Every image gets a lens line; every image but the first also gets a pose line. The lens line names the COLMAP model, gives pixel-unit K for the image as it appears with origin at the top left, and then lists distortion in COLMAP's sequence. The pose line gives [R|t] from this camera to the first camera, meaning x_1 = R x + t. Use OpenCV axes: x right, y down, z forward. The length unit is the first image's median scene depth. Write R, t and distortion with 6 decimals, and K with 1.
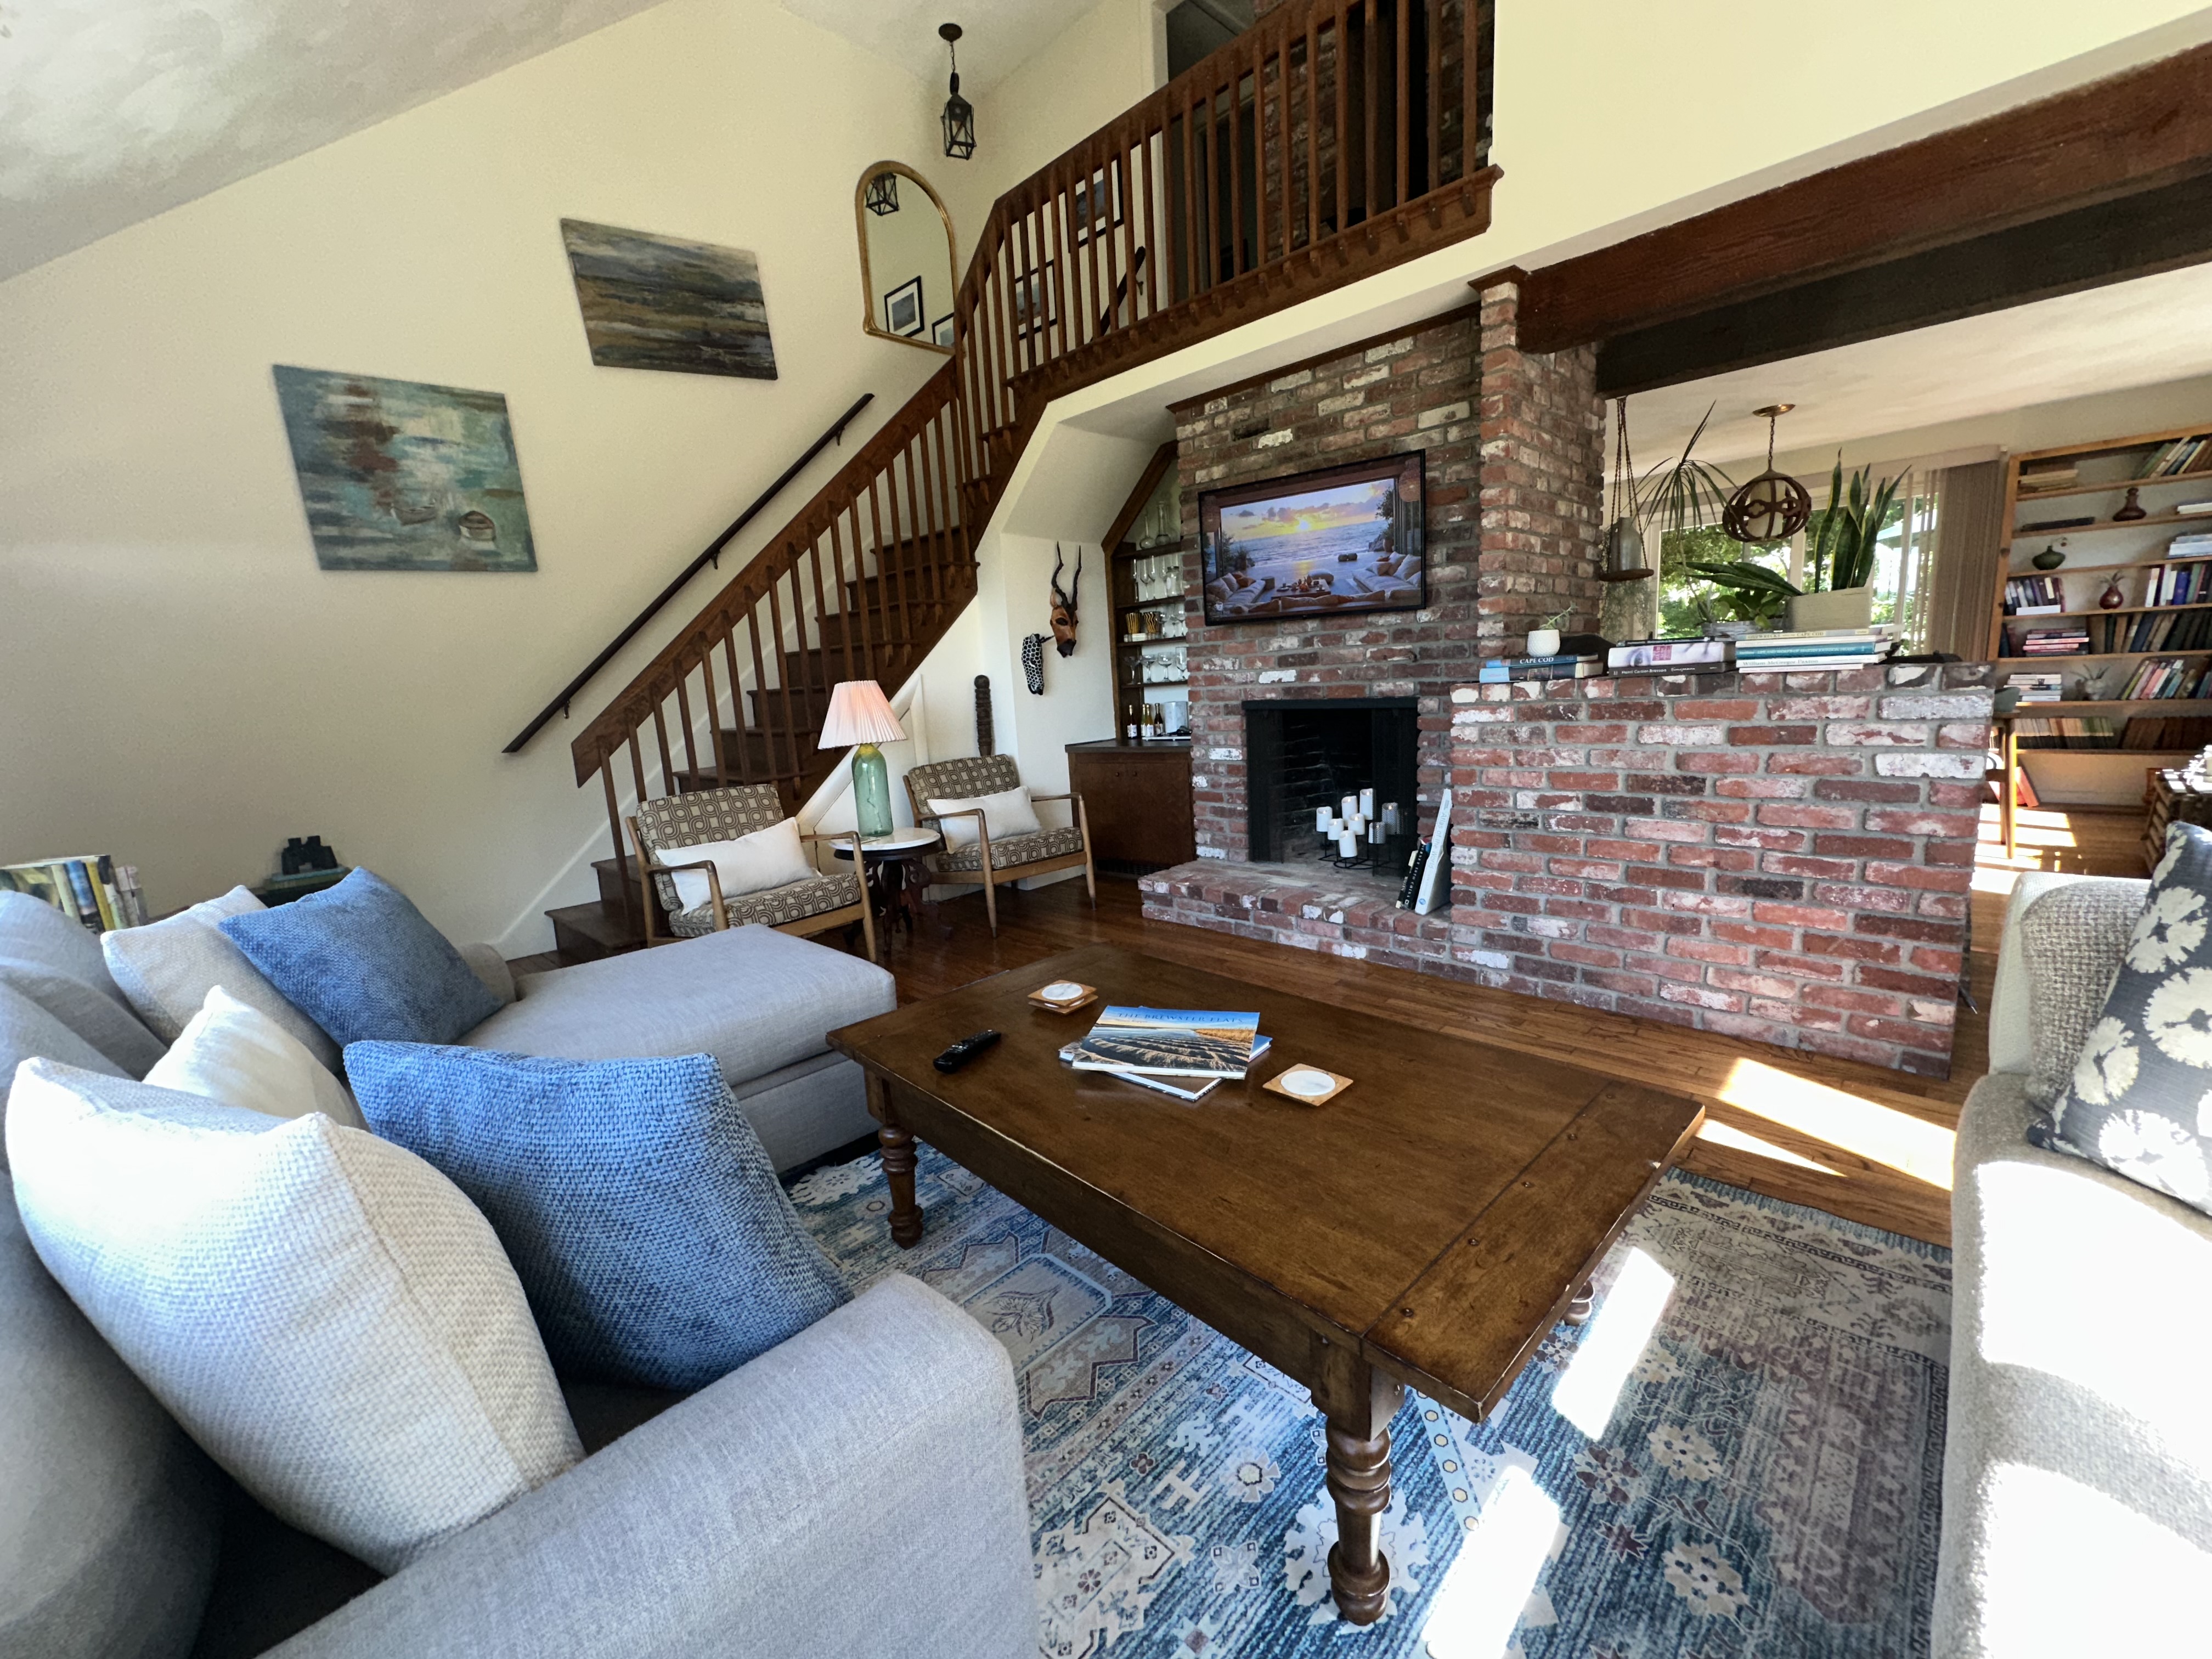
lens RADIAL K [[879.7, 0, 1095.0], [0, 879.7, 820.0], [0, 0, 1]] dist [-0.000672, 0.000134]
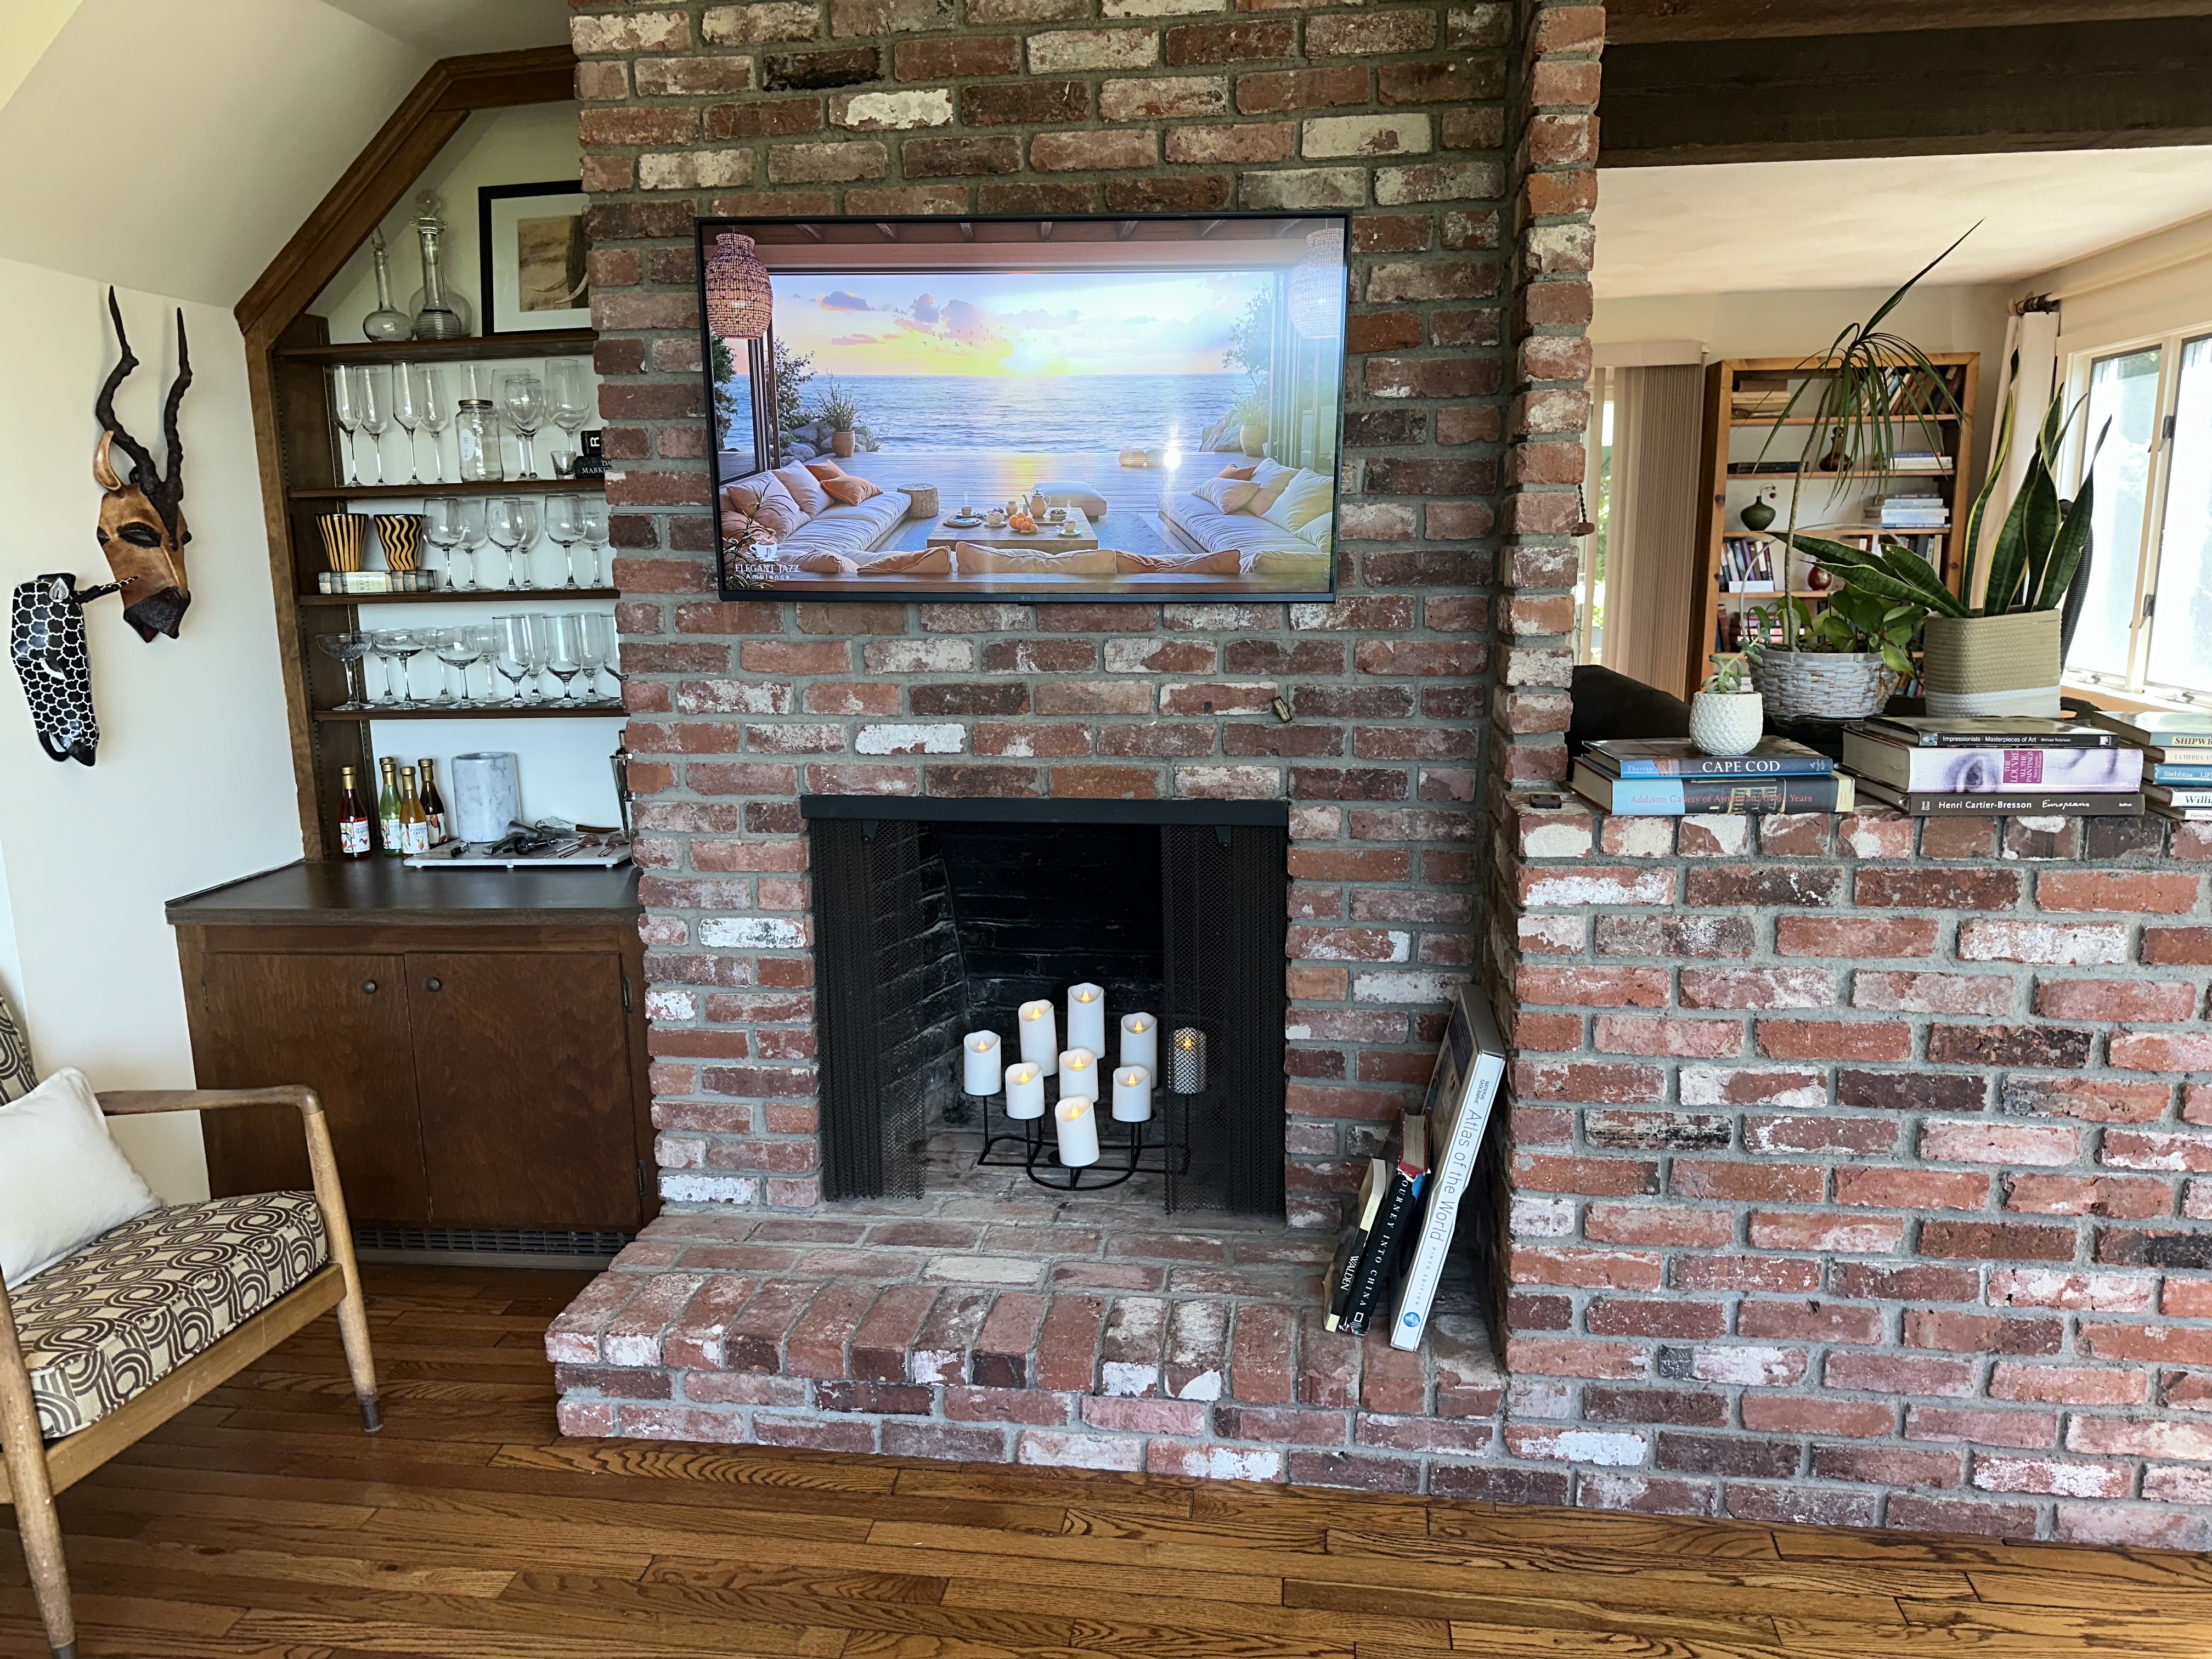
lens RADIAL K [[1543.4, 0, 1090.6], [0, 1543.4, 835.9], [0, 0, 1]] dist [0.084400, -0.112494]
pose [[0.799774, -0.065101, 0.596761, -0.158630], [0.066551, 0.997590, 0.019636, -0.148296], [-0.596601, 0.024011, 0.802179, 0.472918]]
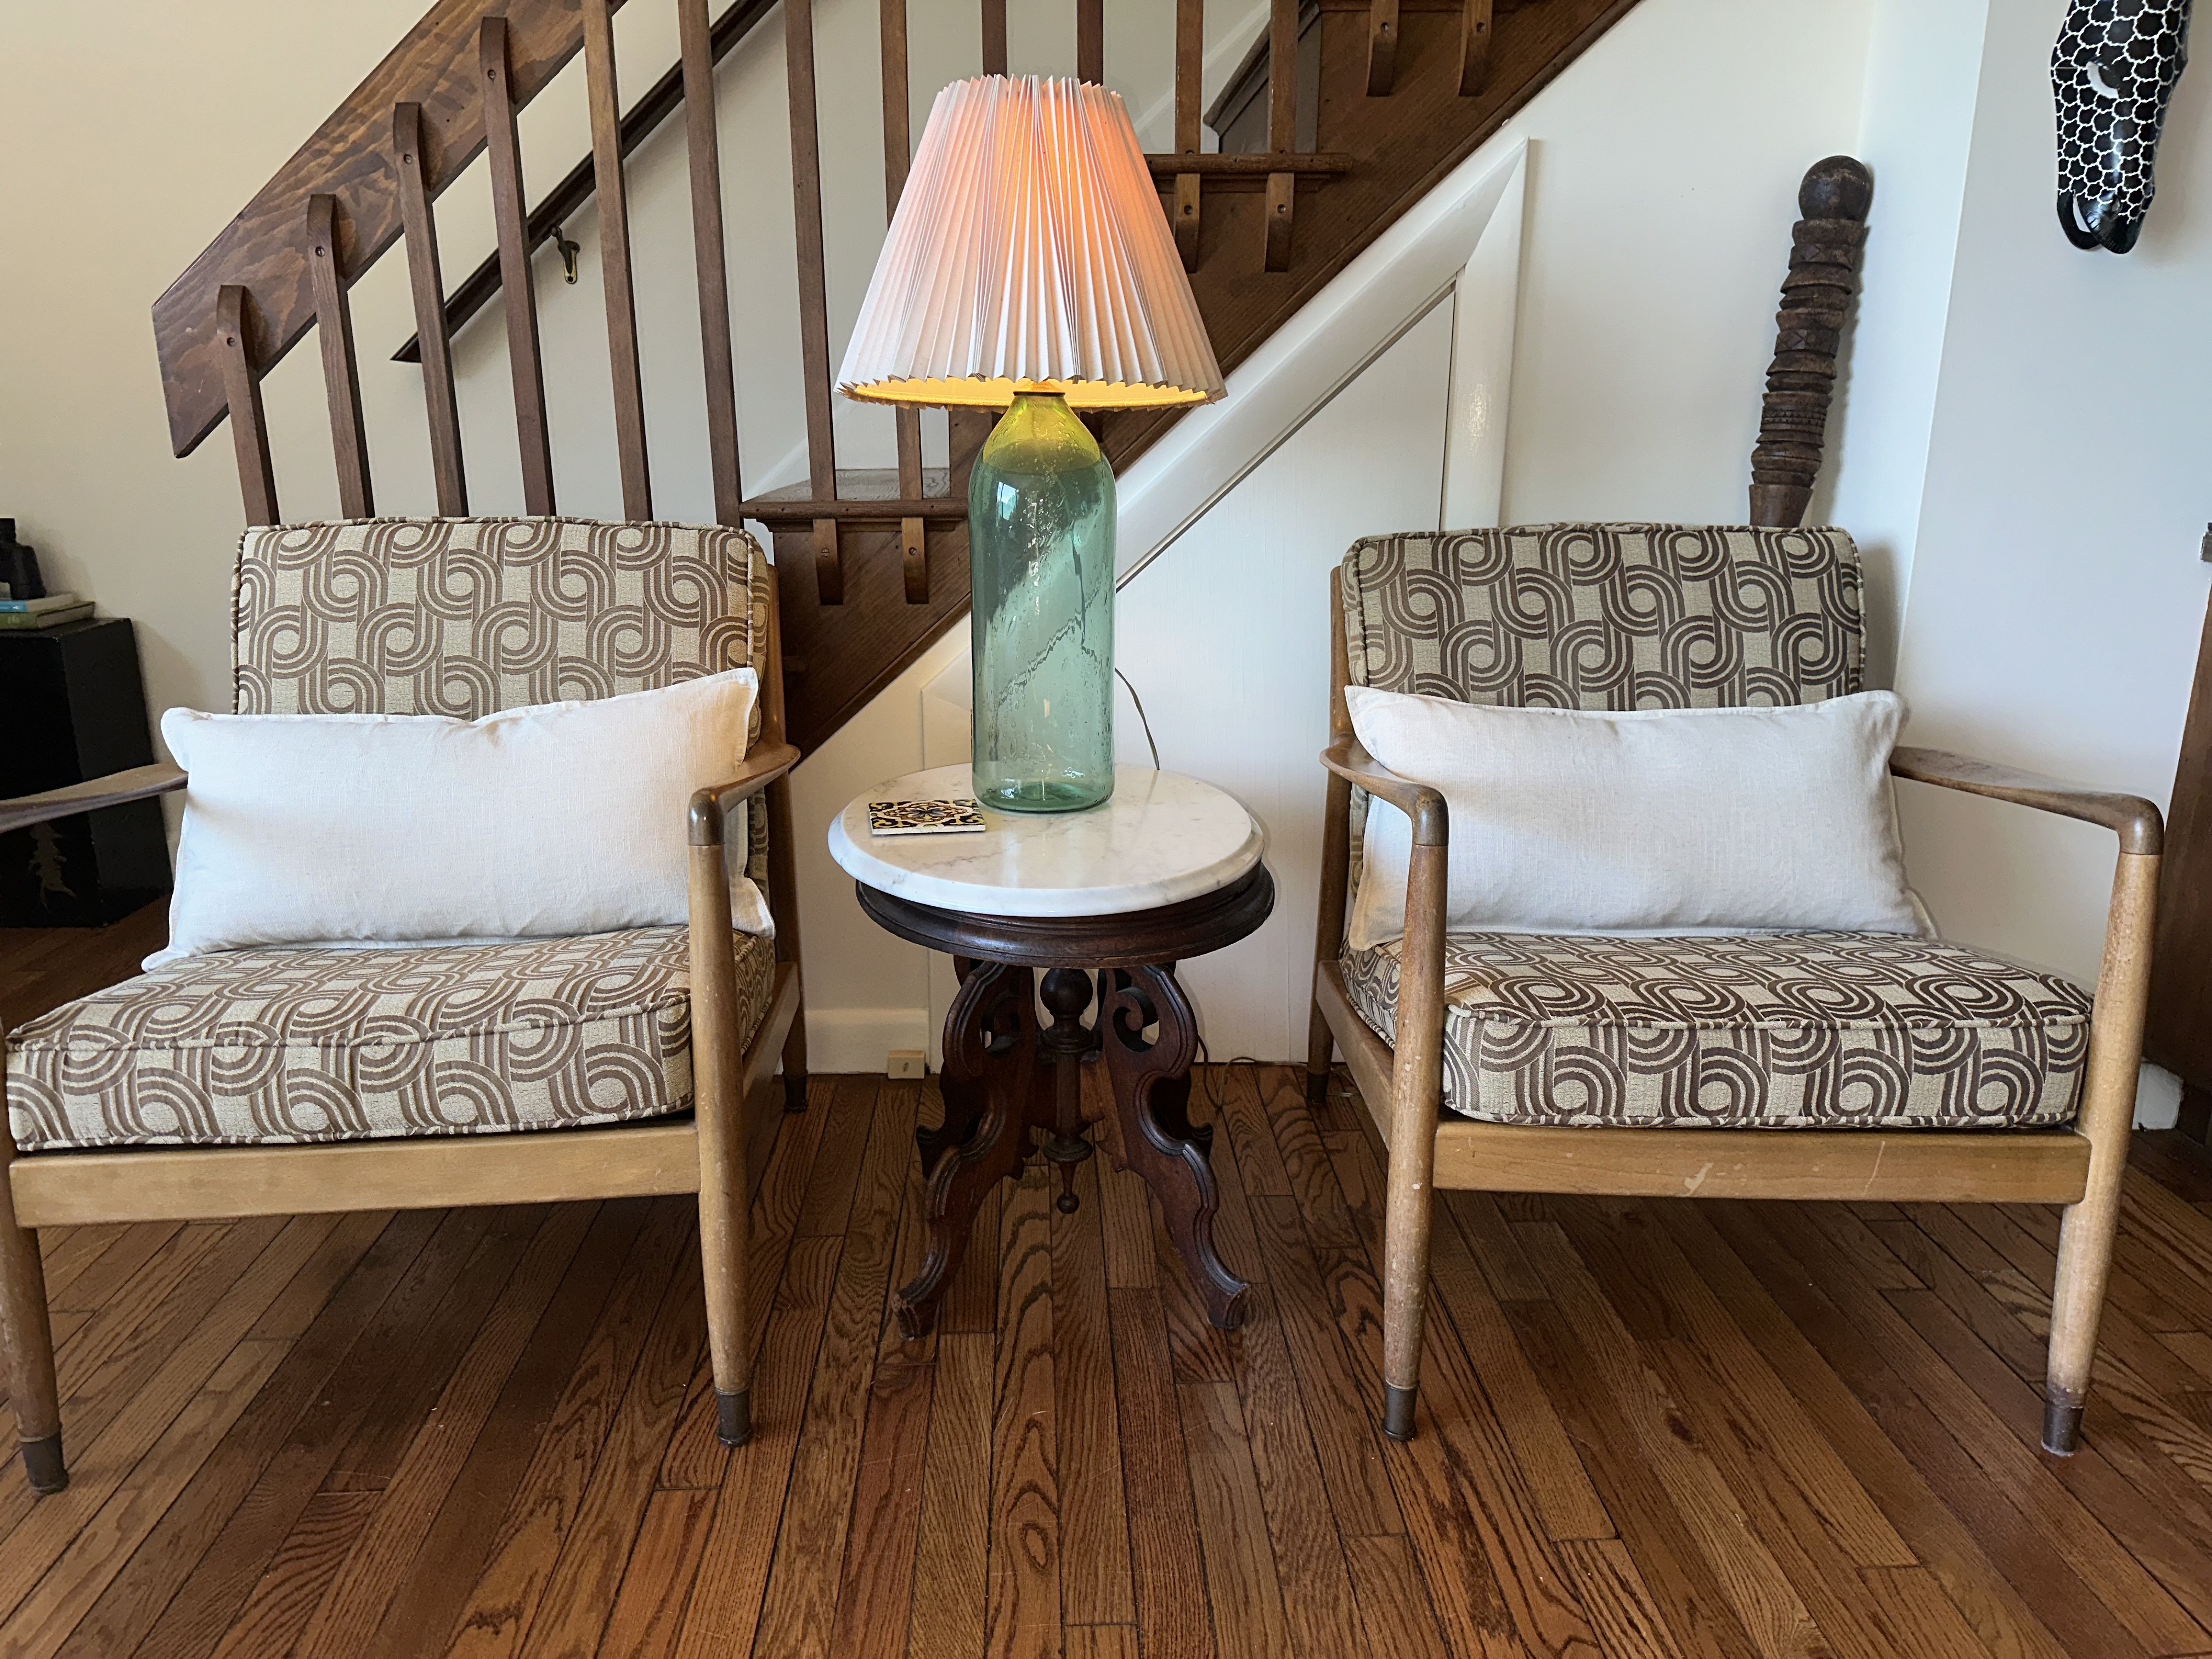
lens RADIAL K [[1580.4, 0, 1106.0], [0, 1580.4, 829.5], [0, 0, 1]] dist [0.004444, 0.000566]
pose [[0.738743, 0.239445, -0.630019, 0.037942], [-0.156374, 0.970150, 0.185356, -0.066762], [0.655596, -0.038412, 0.754135, 0.825202]]
